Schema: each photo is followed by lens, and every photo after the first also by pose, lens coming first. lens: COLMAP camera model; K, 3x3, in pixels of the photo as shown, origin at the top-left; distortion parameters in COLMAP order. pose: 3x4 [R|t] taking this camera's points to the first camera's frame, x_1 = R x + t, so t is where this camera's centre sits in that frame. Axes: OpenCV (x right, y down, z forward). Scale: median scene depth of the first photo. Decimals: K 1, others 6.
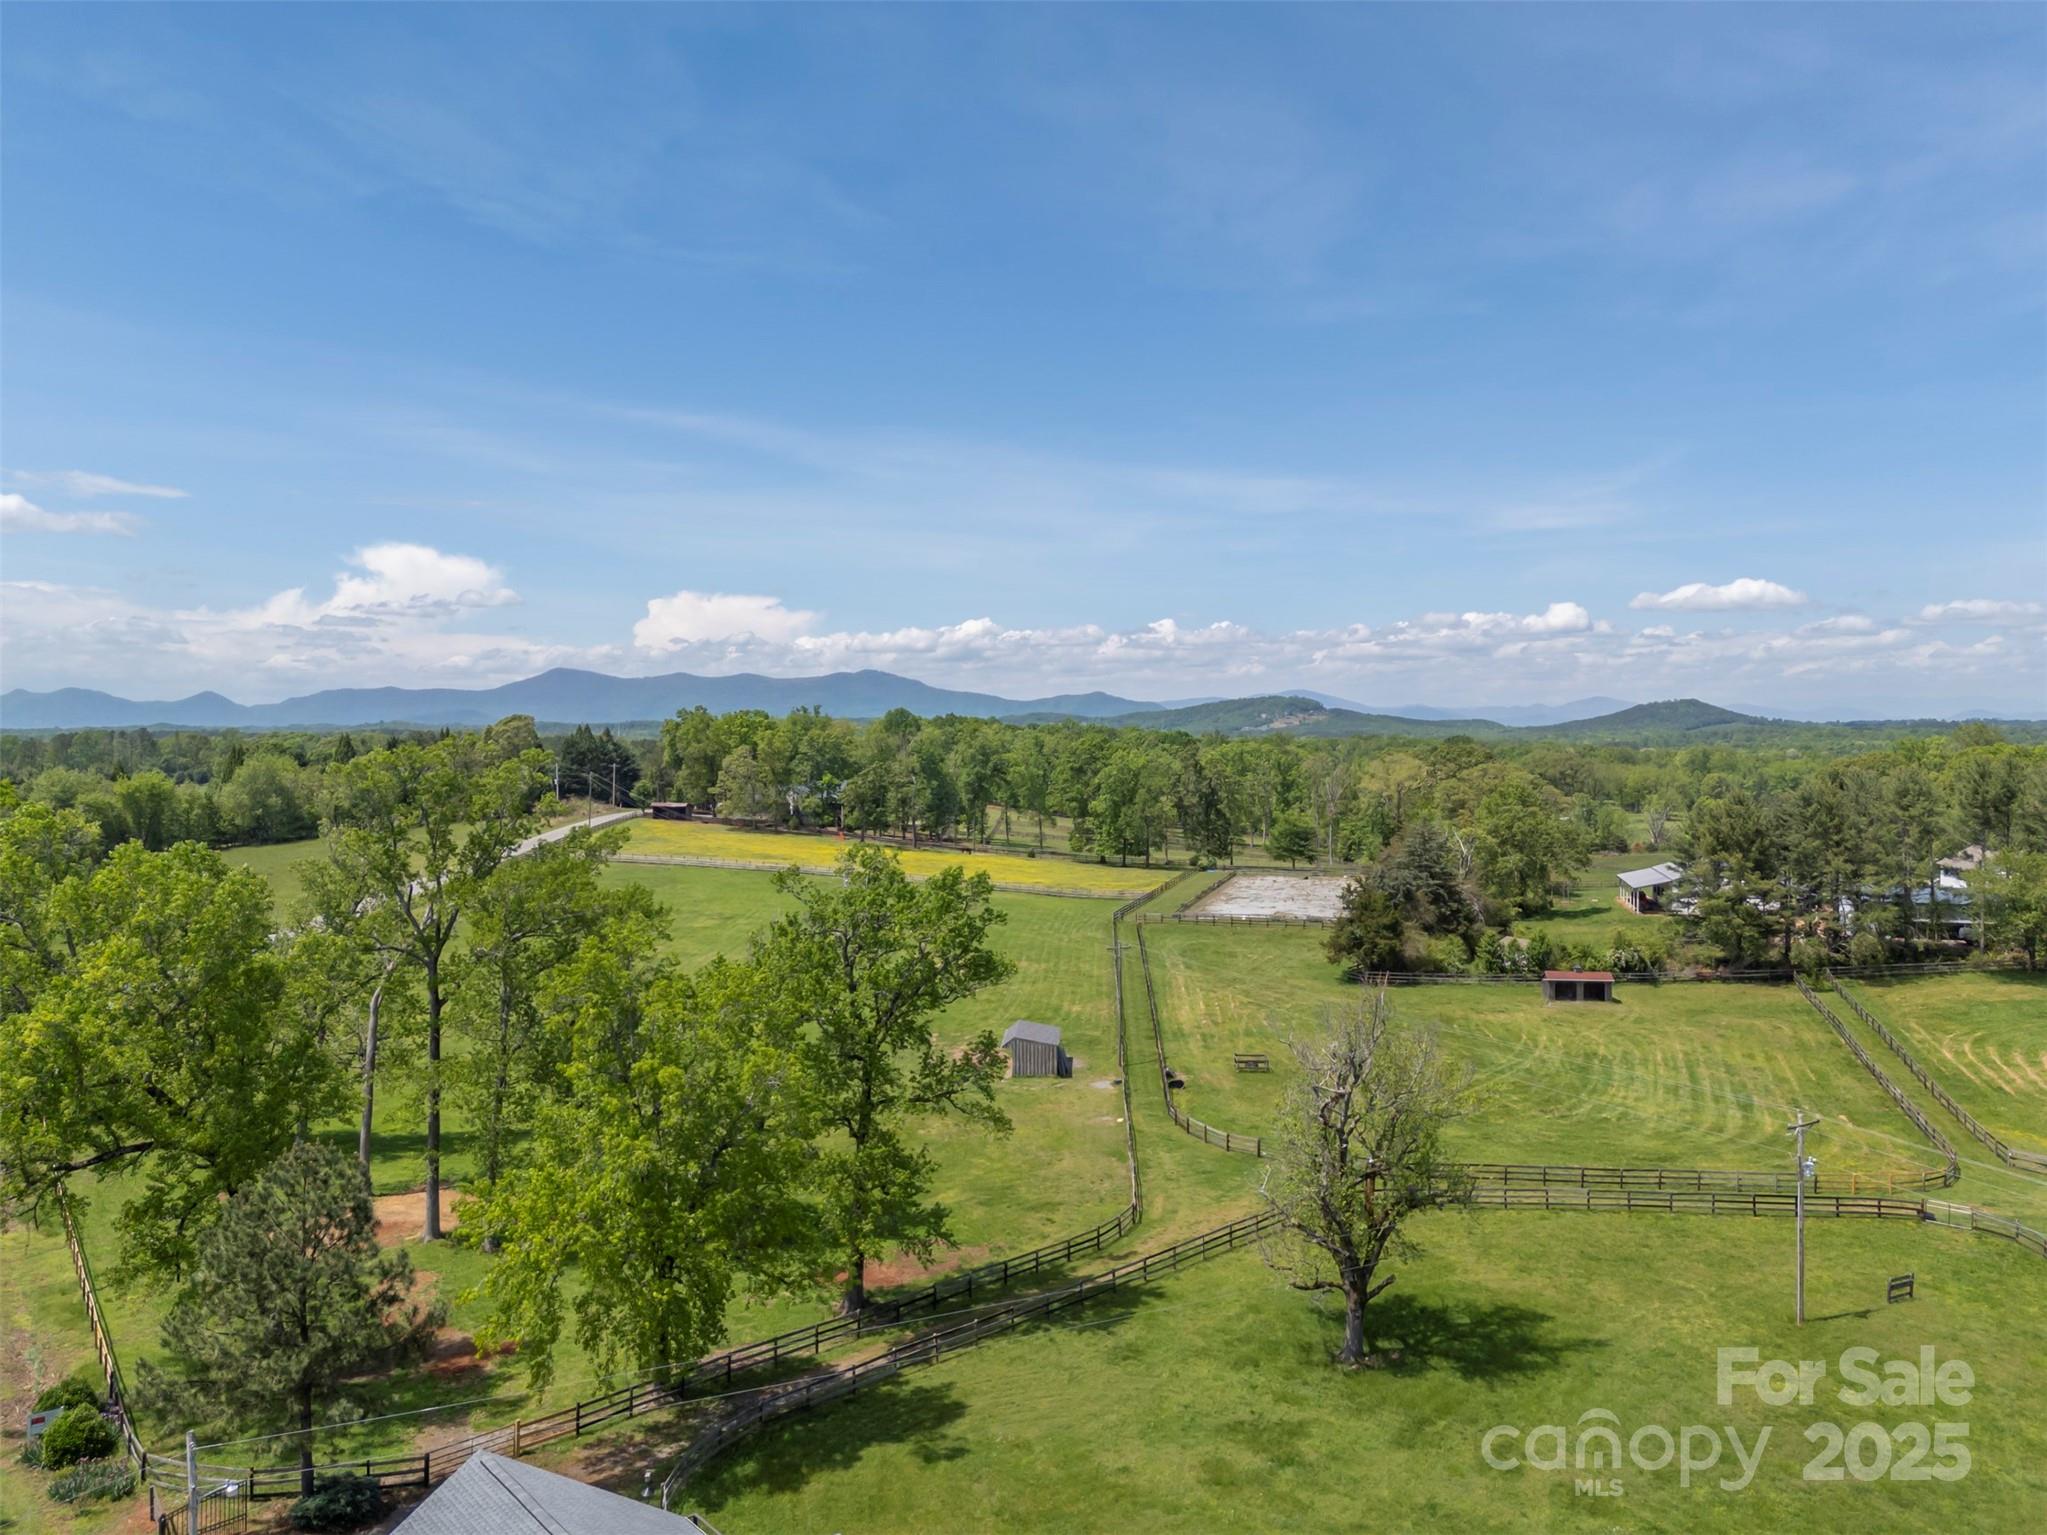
lens RADIAL K [[1525.1, 0, 1011.9], [0, 1525.1, 767.5], [0, 0, 1]] dist [0.058490, -0.024123]
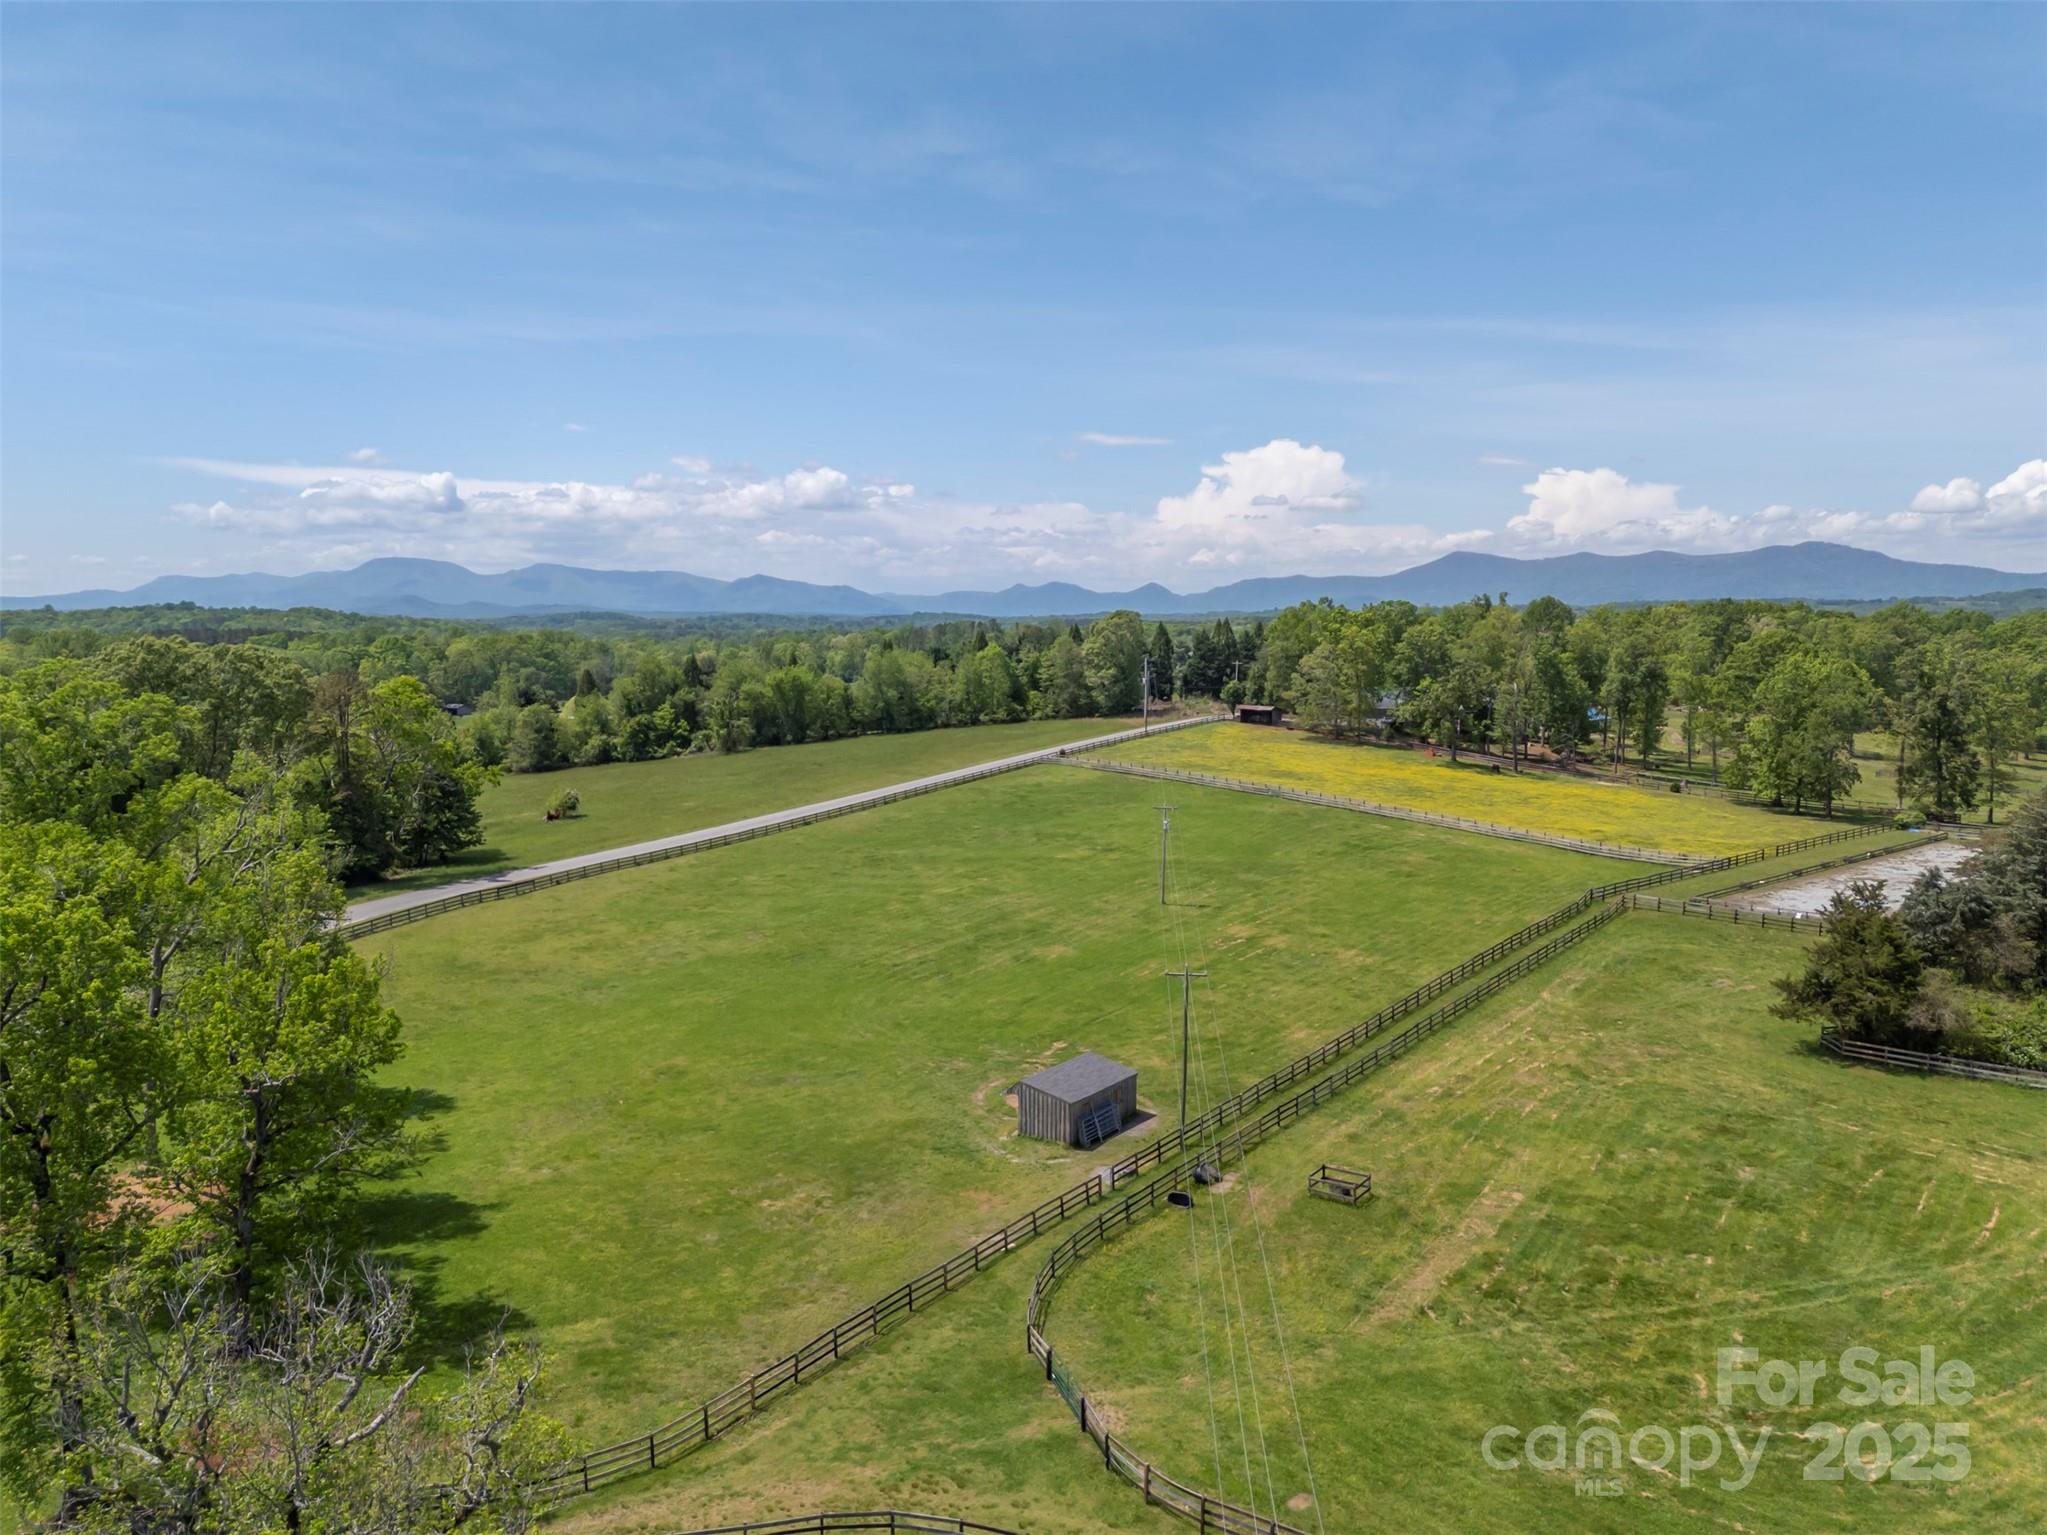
lens RADIAL K [[1525.1, 0, 1028.1], [0, 1525.1, 767.8], [0, 0, 1]] dist [0.058490, -0.024123]
pose [[0.844124, 0.052659, -0.533556, 0.223809], [-0.013039, 0.996887, 0.077760, -0.013382], [0.535990, -0.058682, 0.842182, 0.257383]]
